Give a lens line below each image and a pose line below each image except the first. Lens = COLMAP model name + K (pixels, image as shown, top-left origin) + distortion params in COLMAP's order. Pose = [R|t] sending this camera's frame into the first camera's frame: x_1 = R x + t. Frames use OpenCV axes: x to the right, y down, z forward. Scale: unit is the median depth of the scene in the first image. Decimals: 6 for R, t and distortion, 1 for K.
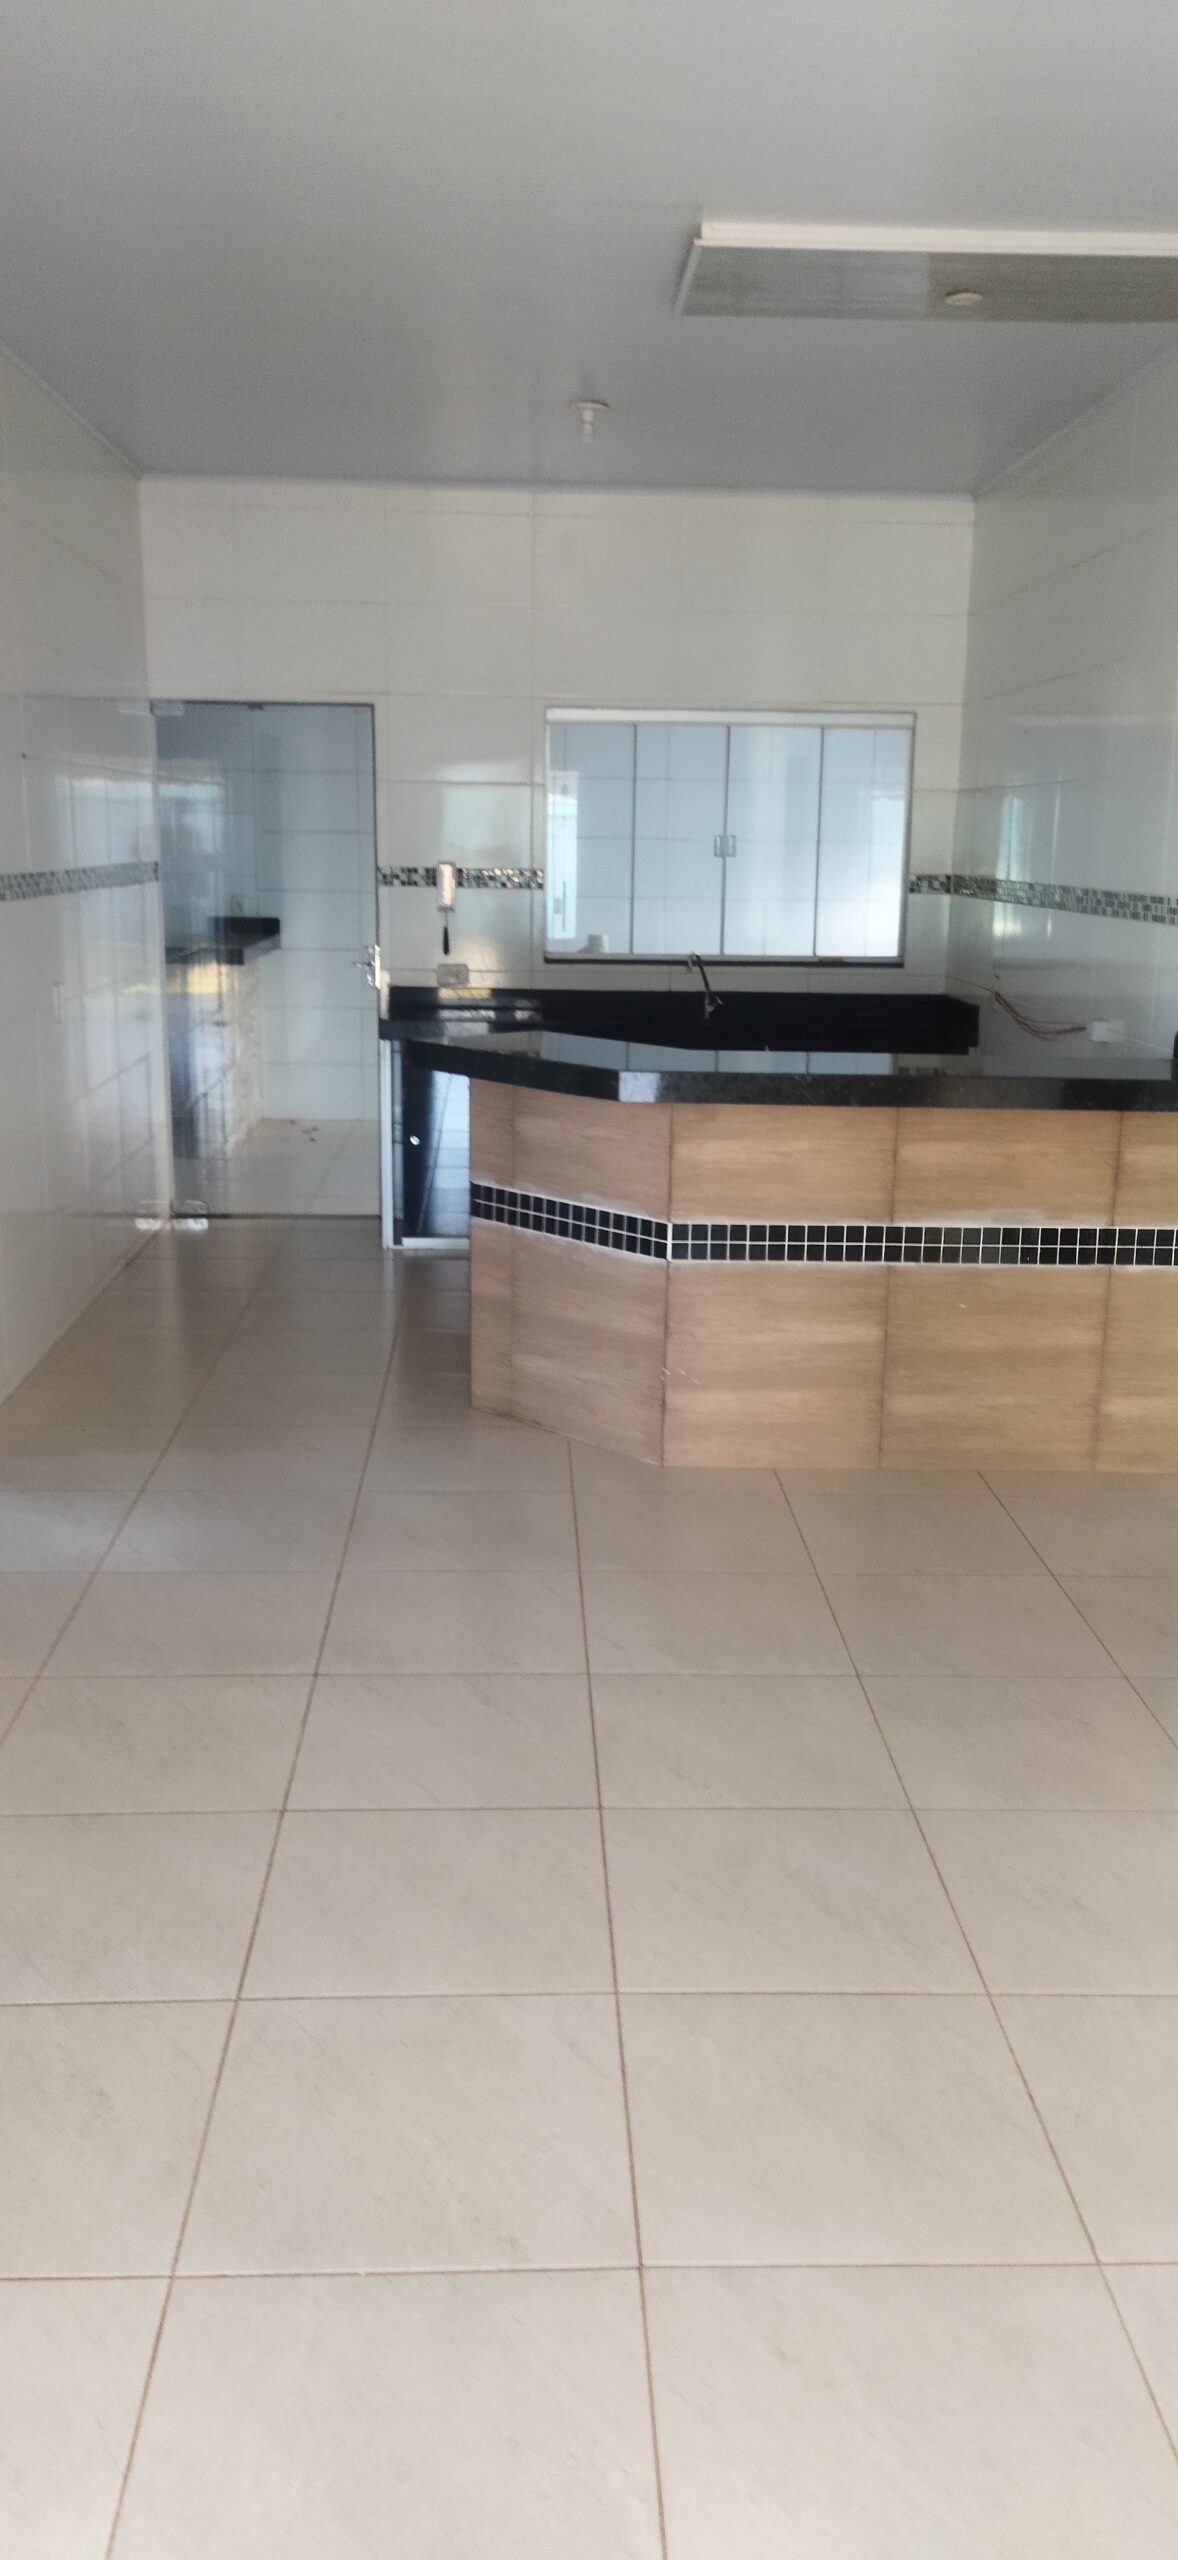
lens RADIAL K [[1902.4, 0, 589.0], [0, 1902.4, 1280.0], [0, 0, 1]] dist [0.098311, -0.115044]
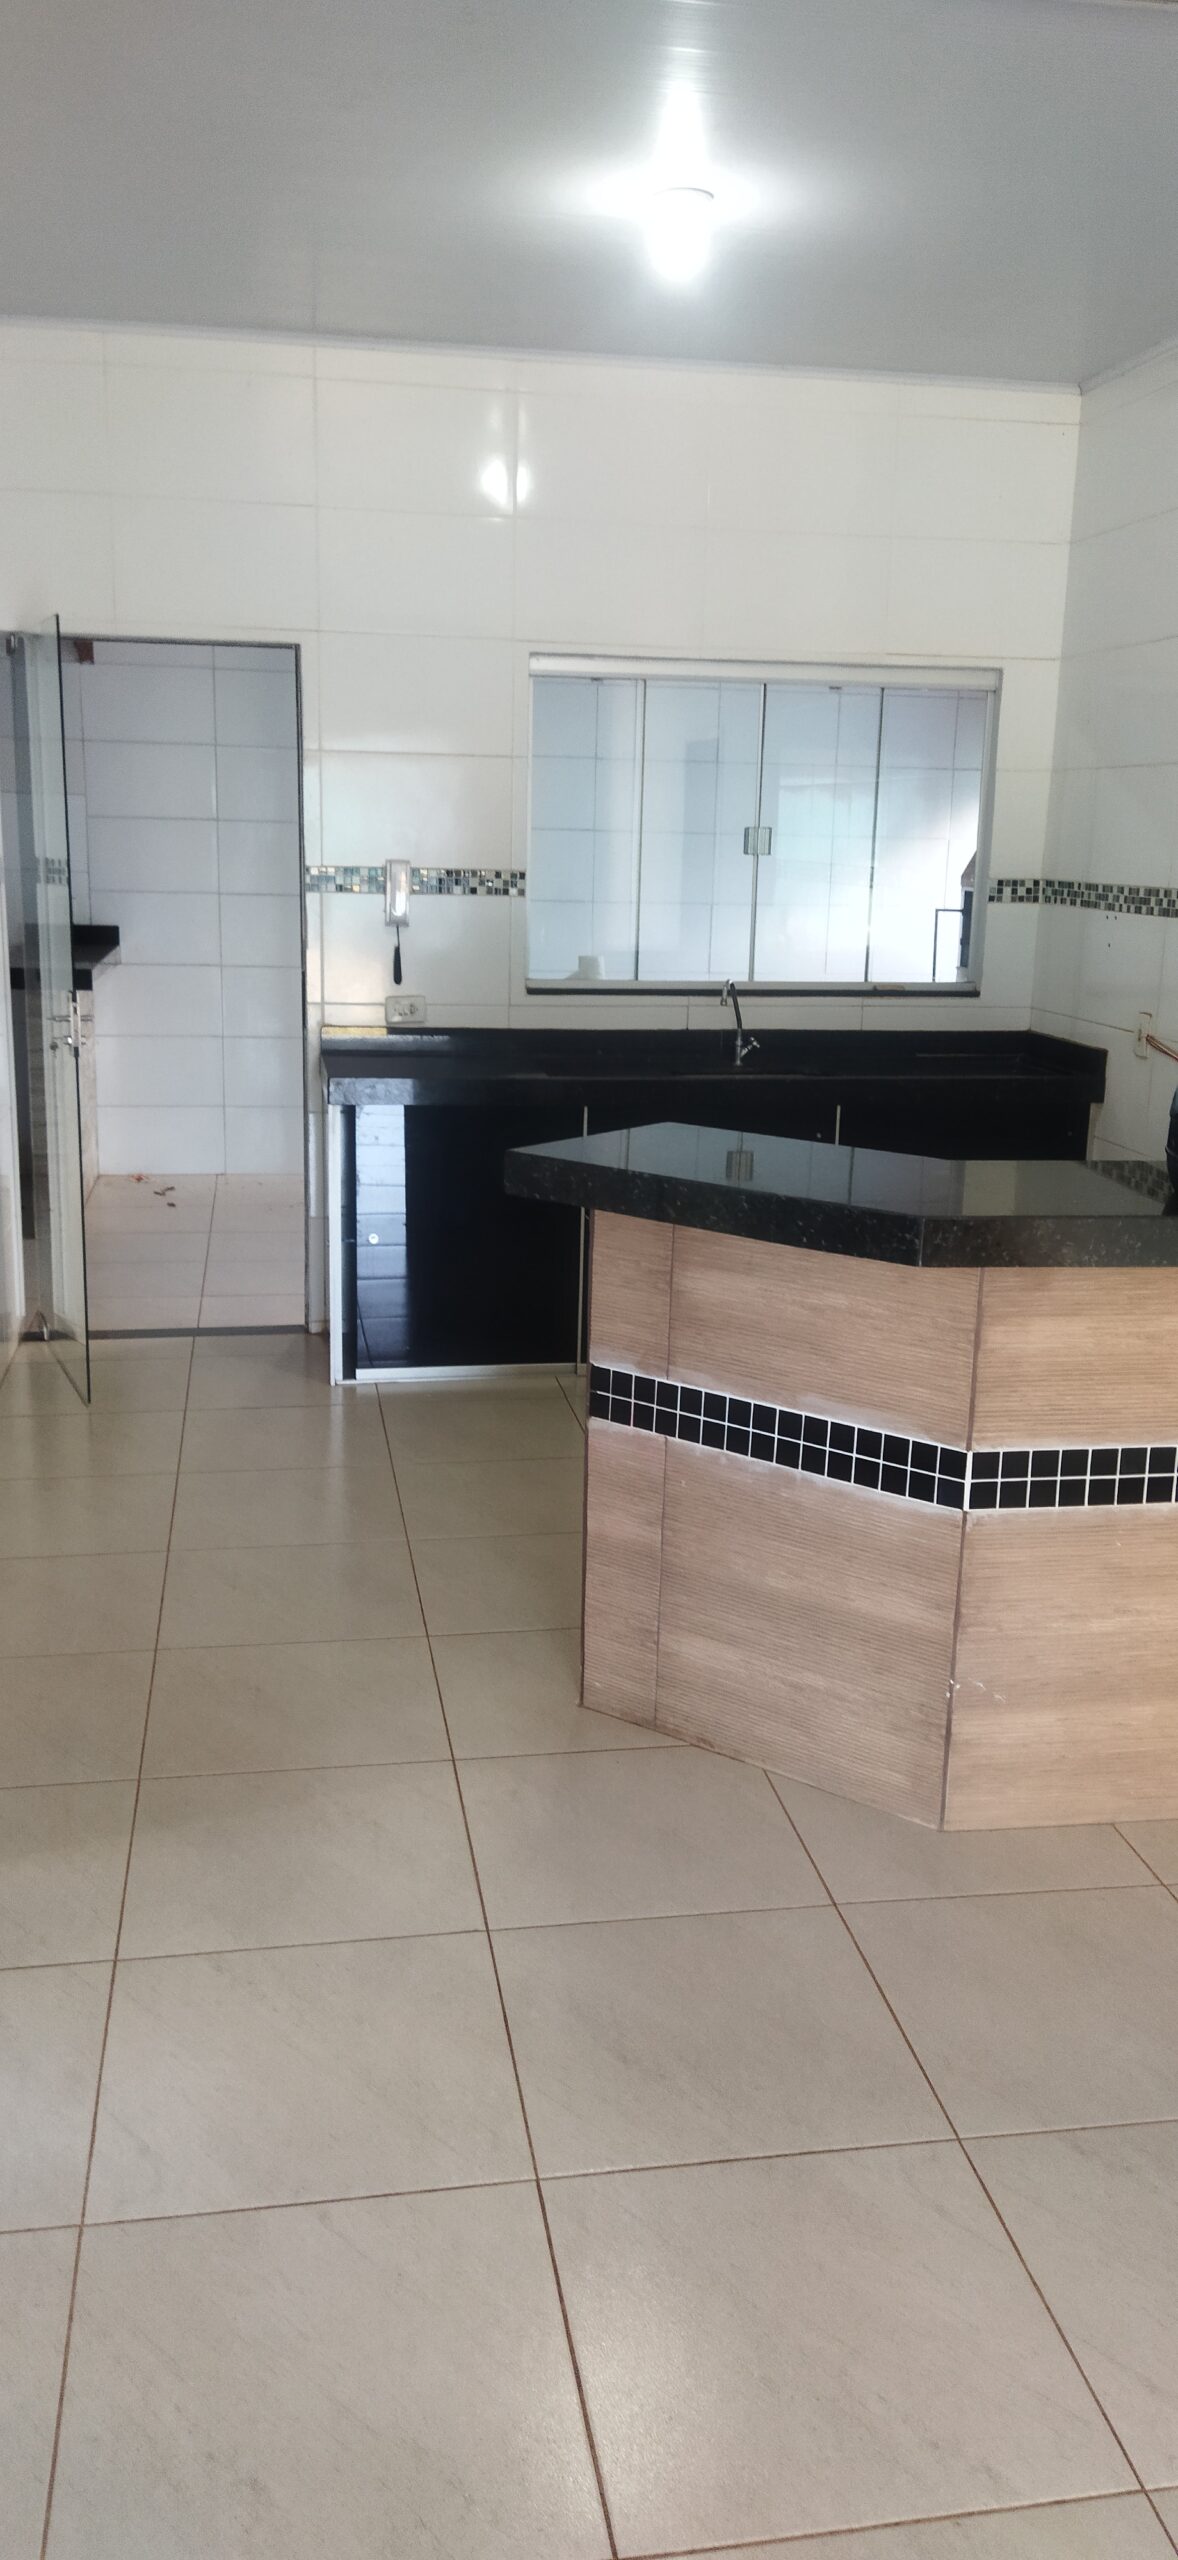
lens RADIAL K [[1902.4, 0, 589.0], [0, 1902.4, 1280.0], [0, 0, 1]] dist [0.098311, -0.115044]
pose [[0.992065, -0.021922, 0.123802, -0.143390], [0.021494, 0.999757, 0.004797, -0.084267], [-0.123877, -0.002098, 0.992295, 0.372341]]
